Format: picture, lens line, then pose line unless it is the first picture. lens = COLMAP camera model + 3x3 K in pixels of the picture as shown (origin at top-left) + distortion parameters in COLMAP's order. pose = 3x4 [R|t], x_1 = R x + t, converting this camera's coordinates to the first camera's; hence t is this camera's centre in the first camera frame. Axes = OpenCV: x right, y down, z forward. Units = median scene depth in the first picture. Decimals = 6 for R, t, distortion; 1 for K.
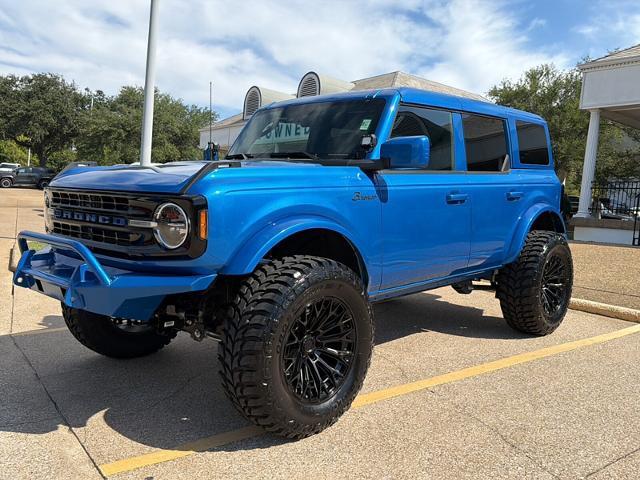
lens RADIAL K [[574.7, 0, 320.0], [0, 574.7, 240.0], [0, 0, 1]] dist [0.137018, -0.259785]
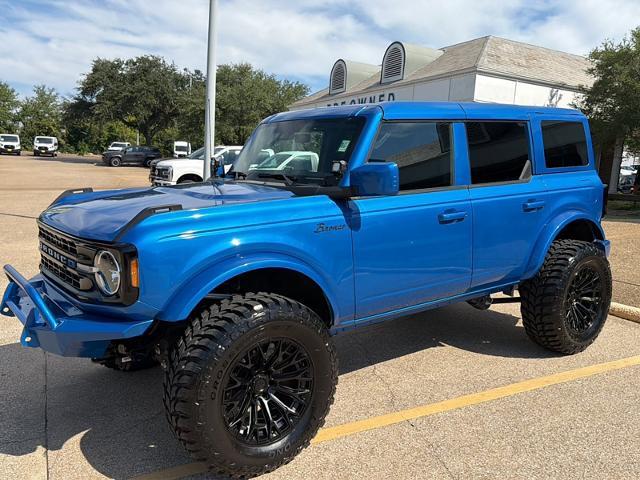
lens RADIAL K [[574.7, 0, 320.0], [0, 574.7, 240.0], [0, 0, 1]] dist [0.137018, -0.259785]
pose [[0.985103, 0.000758, -0.171963, 0.189212], [0.008478, 0.998560, 0.052970, -0.087874], [0.171755, -0.053639, 0.983678, 0.039557]]
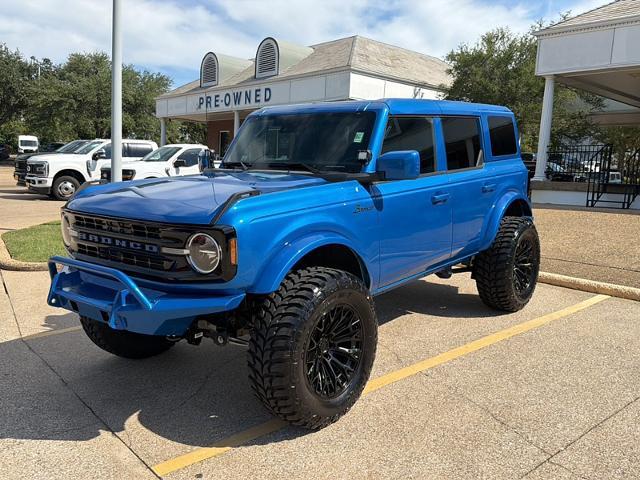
lens RADIAL K [[574.7, 0, 320.0], [0, 574.7, 240.0], [0, 0, 1]] dist [0.137018, -0.259785]
pose [[0.996811, -0.043036, 0.067195, -0.070184], [0.038464, 0.996949, 0.067915, -0.077423], [-0.069913, -0.065113, 0.995426, -0.083279]]
